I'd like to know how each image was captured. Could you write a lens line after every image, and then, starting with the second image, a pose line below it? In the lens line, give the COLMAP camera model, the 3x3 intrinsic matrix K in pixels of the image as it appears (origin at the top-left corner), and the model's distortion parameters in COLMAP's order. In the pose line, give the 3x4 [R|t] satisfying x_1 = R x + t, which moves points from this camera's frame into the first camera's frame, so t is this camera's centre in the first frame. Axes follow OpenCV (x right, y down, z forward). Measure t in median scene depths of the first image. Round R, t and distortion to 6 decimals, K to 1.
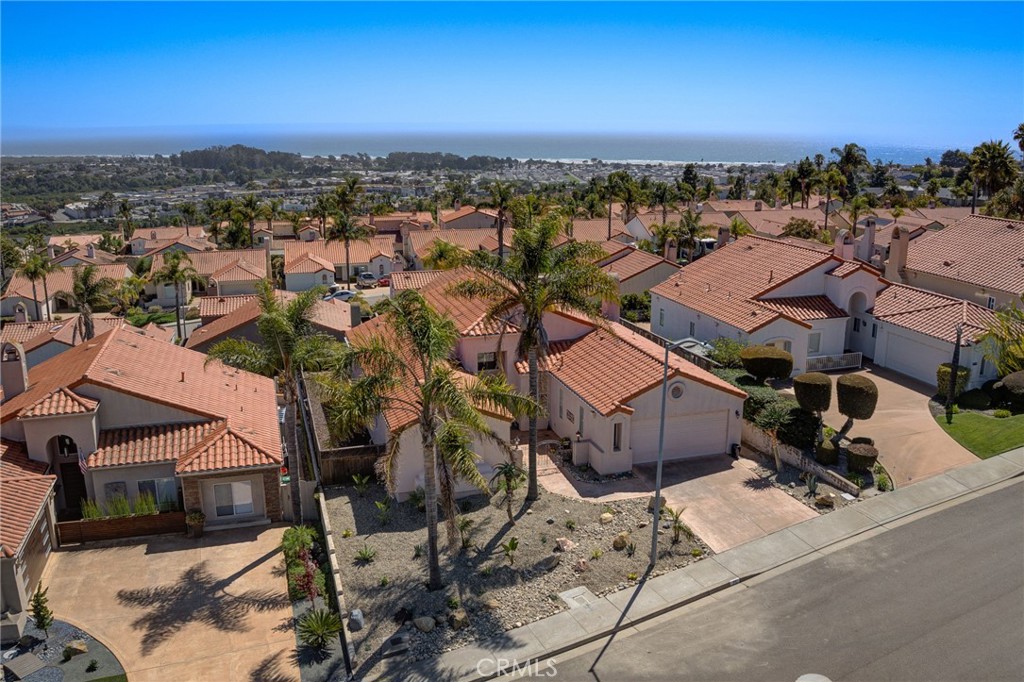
lens RADIAL K [[849.4, 0, 519.6], [0, 849.4, 334.4], [0, 0, 1]] dist [-0.094642, -0.031133]
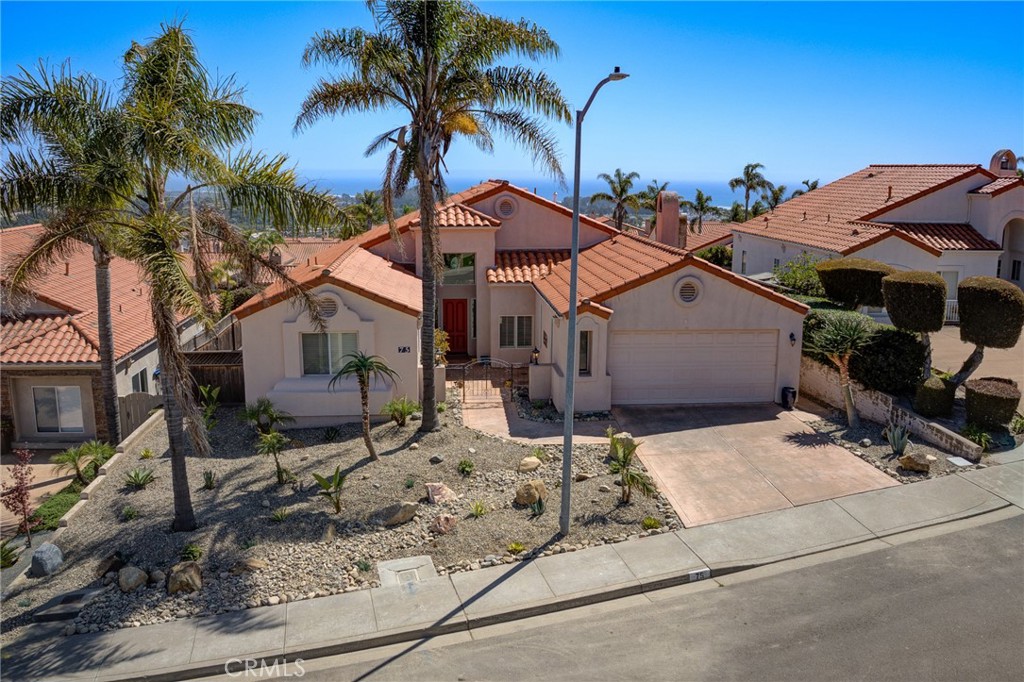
lens RADIAL K [[849.4, 0, 519.6], [0, 849.4, 334.4], [0, 0, 1]] dist [-0.094642, -0.031133]
pose [[0.978661, 0.044325, -0.200645, 0.197941], [-0.055453, 0.997199, -0.050183, 0.144032], [0.197859, 0.060238, 0.978378, 0.368443]]
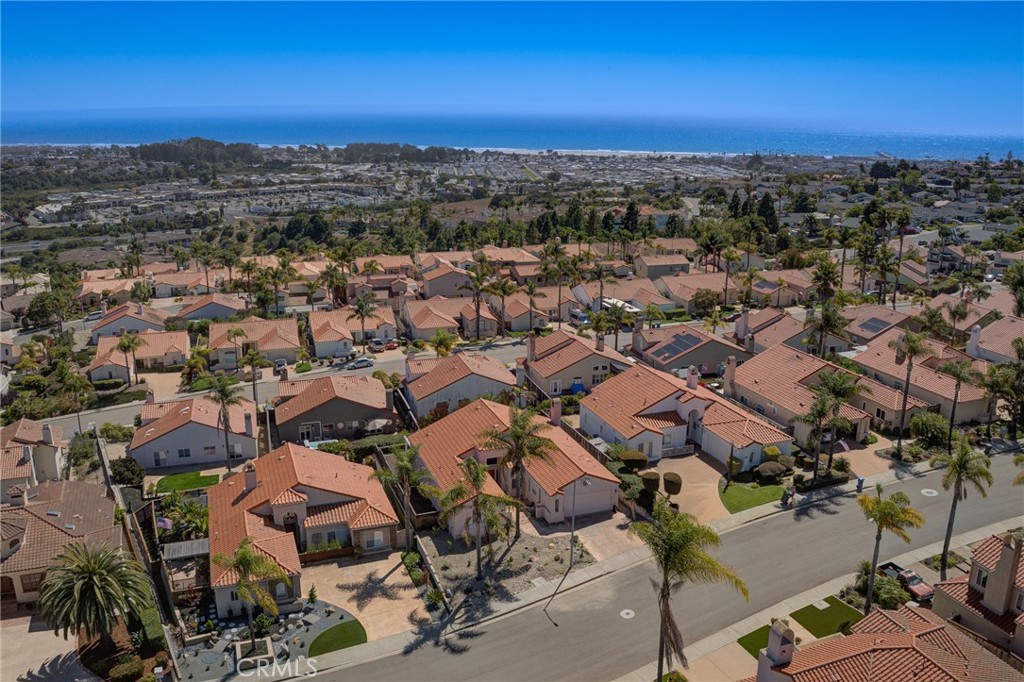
lens RADIAL K [[849.4, 0, 519.6], [0, 849.4, 334.4], [0, 0, 1]] dist [-0.094642, -0.031133]
pose [[0.998680, -0.009432, 0.050484, -0.081258], [0.008363, 0.999737, 0.021342, -0.357441], [-0.050672, -0.020892, 0.998497, -1.111057]]
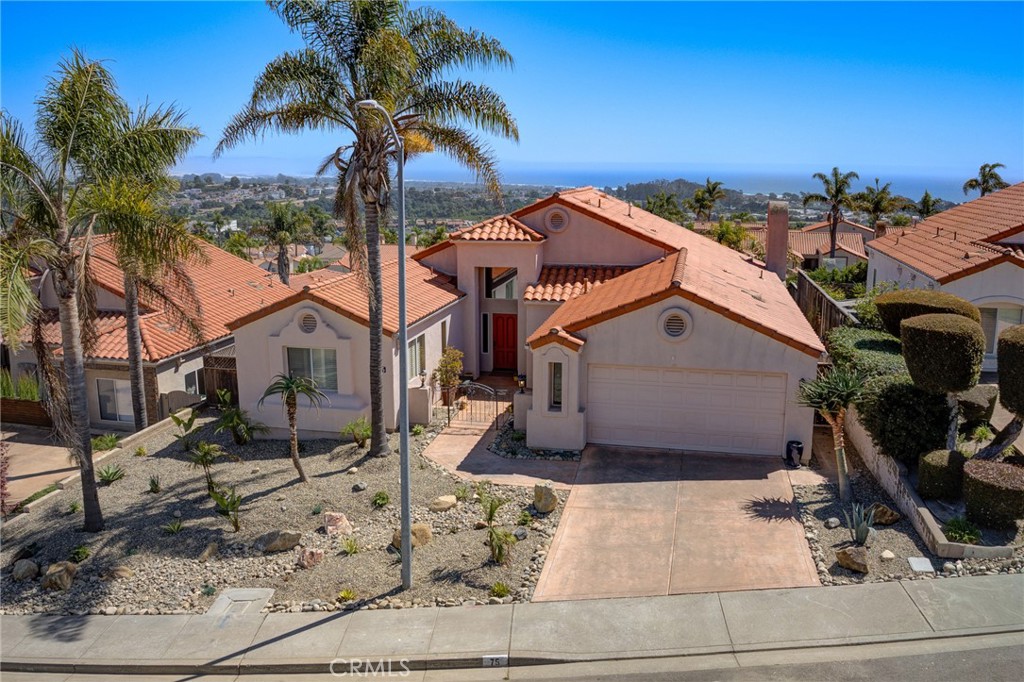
lens RADIAL K [[849.4, 0, 519.6], [0, 849.4, 334.4], [0, 0, 1]] dist [-0.094642, -0.031133]
pose [[0.871108, 0.096101, -0.481598, 0.382060], [-0.118253, 0.992858, -0.015773, 0.098746], [0.476642, 0.070690, 0.876250, 0.474815]]
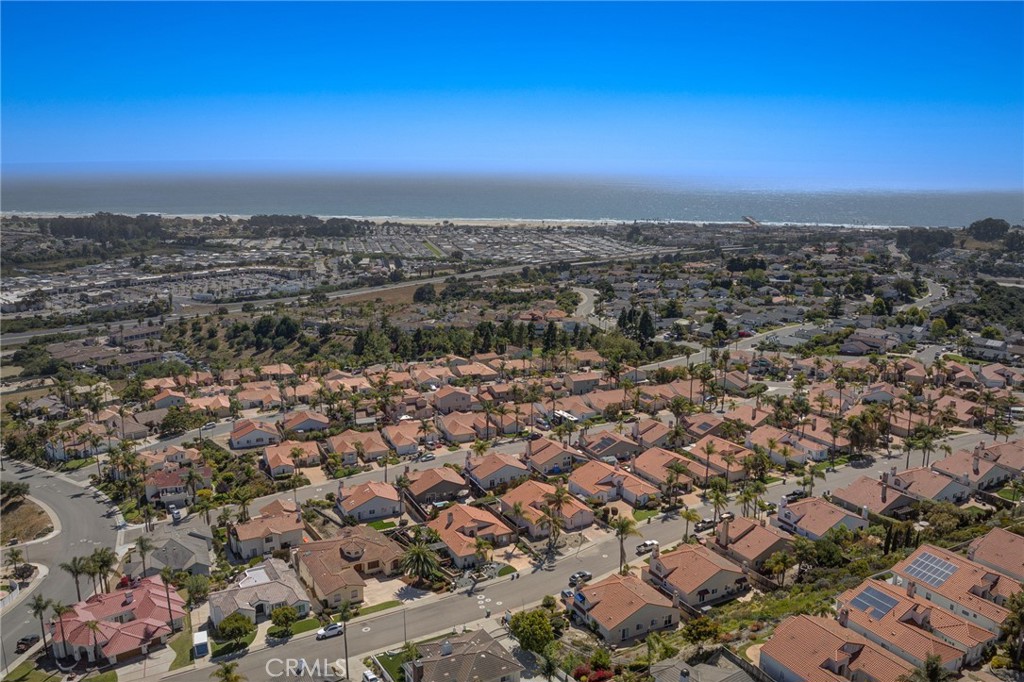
lens RADIAL K [[849.4, 0, 519.6], [0, 849.4, 334.4], [0, 0, 1]] dist [-0.094642, -0.031133]
pose [[0.982484, -0.030080, 0.183905, -1.196477], [0.037266, 0.998666, -0.035744, -0.918457], [-0.182584, 0.041971, 0.982294, -4.406587]]
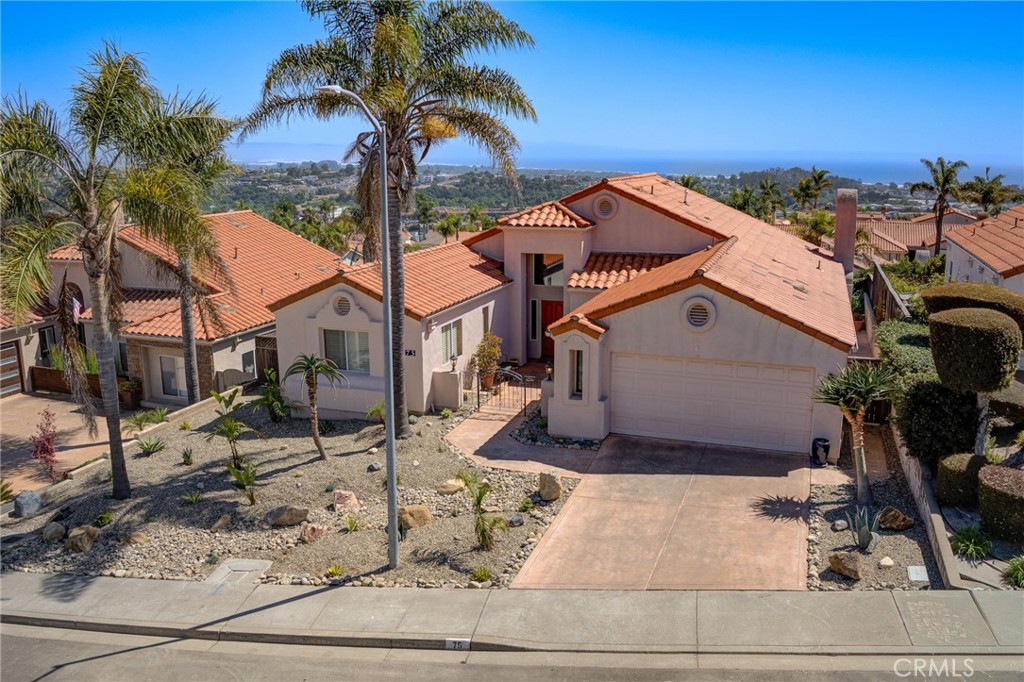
lens RADIAL K [[849.4, 0, 519.6], [0, 849.4, 334.4], [0, 0, 1]] dist [-0.094642, -0.031133]
pose [[0.800531, 0.122026, -0.586737, 0.432077], [-0.140207, 0.990015, 0.014602, 0.092065], [0.582660, 0.070575, 0.809646, 0.509486]]
